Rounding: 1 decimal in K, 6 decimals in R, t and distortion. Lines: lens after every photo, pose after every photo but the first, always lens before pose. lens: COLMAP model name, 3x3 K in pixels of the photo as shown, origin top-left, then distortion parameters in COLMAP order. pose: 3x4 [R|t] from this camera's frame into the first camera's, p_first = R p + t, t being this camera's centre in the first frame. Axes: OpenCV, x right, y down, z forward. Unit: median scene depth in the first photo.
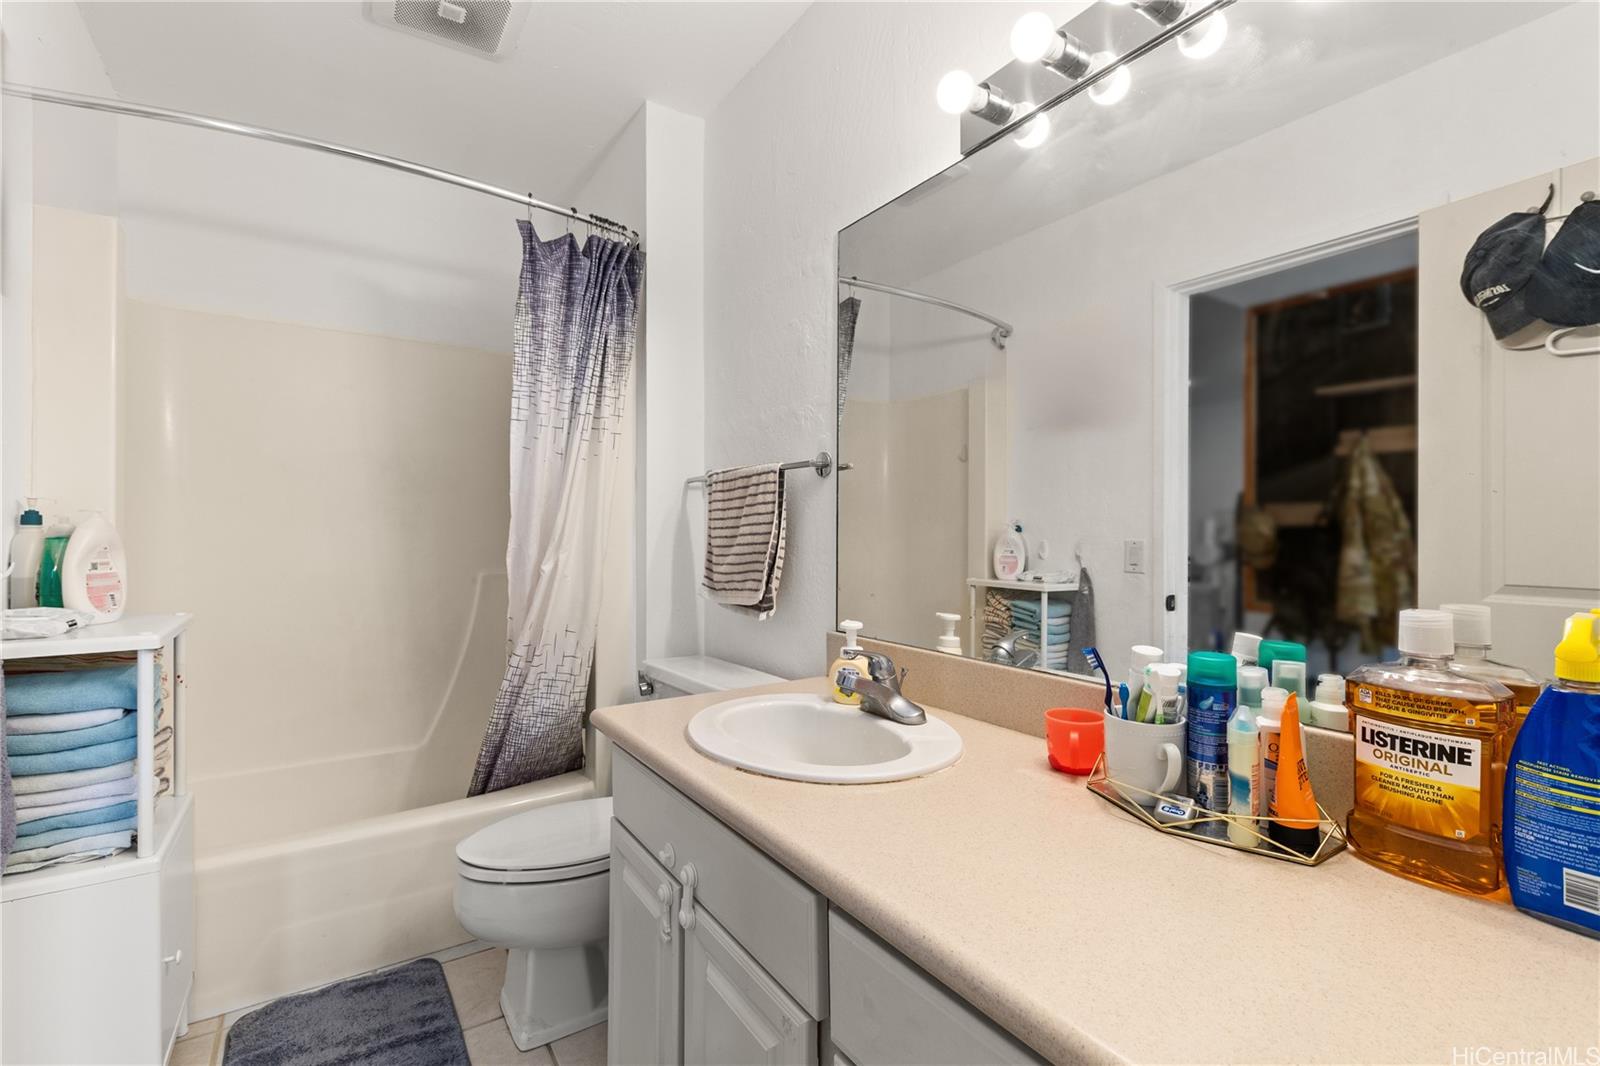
lens RADIAL K [[708.4, 0, 800.0], [0, 708.4, 533.0], [0, 0, 1]] dist [0.000154, -0.000007]
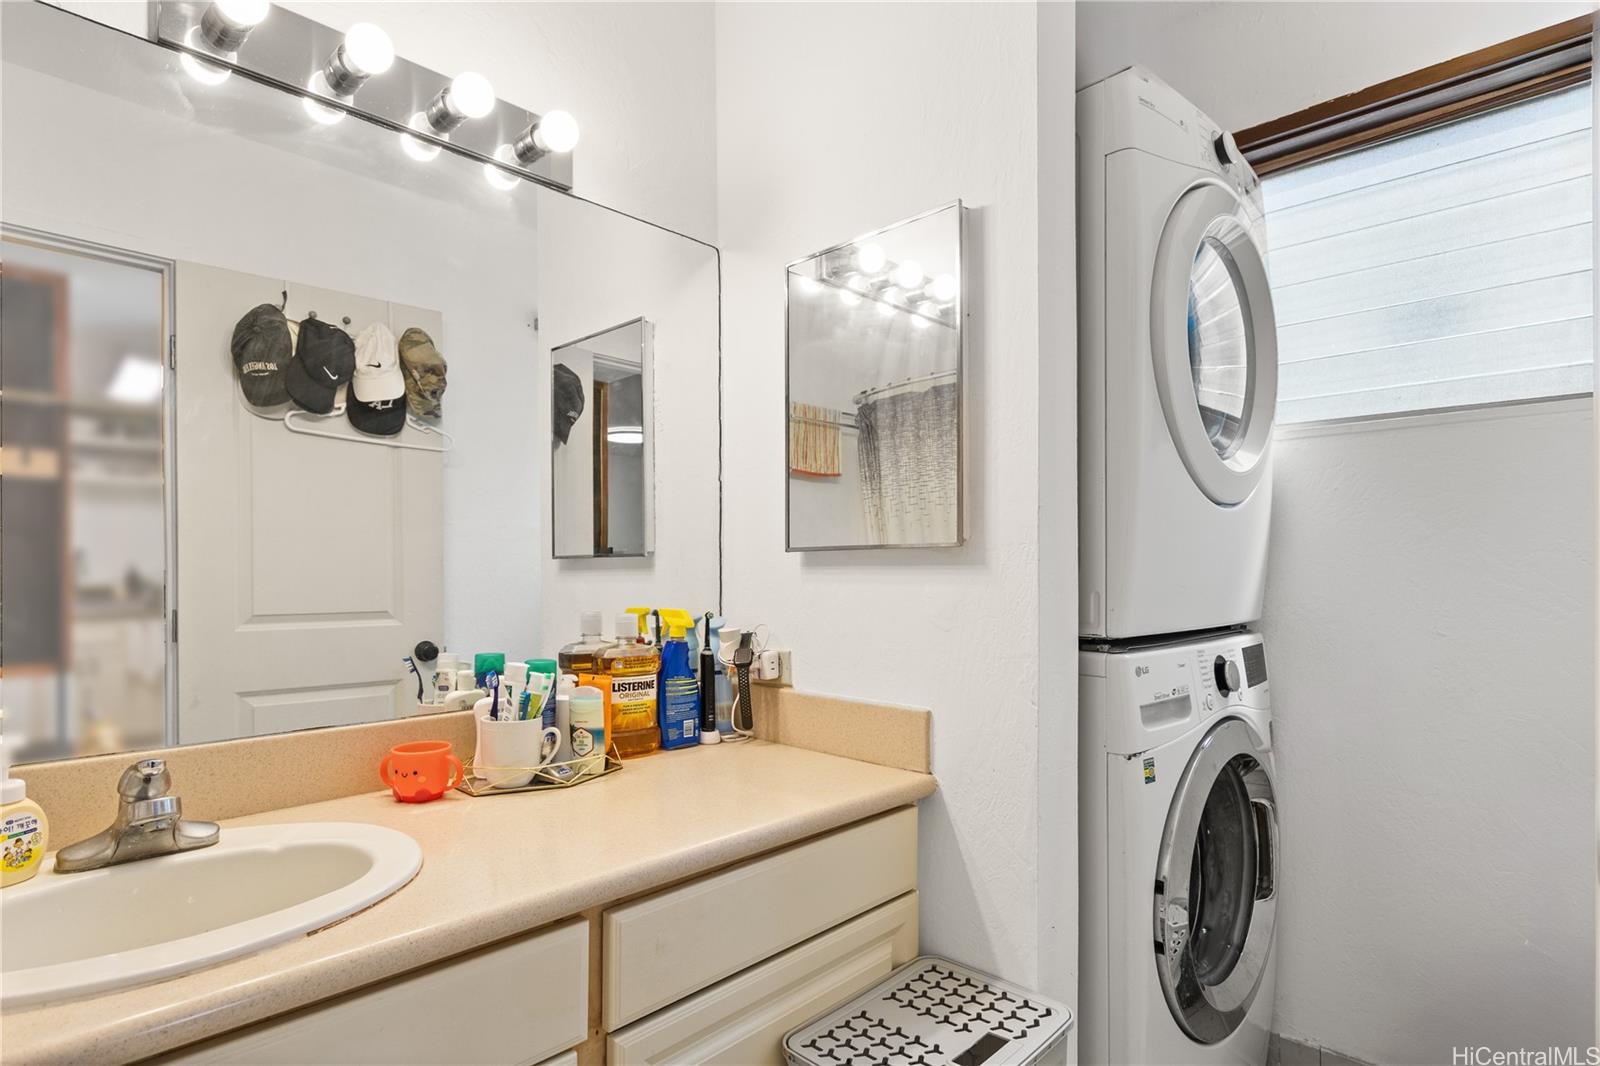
lens RADIAL K [[828.0, 0, 800.4], [0, 828.0, 563.9], [0, 0, 1]] dist [-0.001317, -0.000297]
pose [[-0.210004, 0.004366, 0.977691, -1.244857], [0.003289, 0.999988, -0.003759, -0.009536], [-0.977695, 0.002426, -0.210016, 0.950389]]
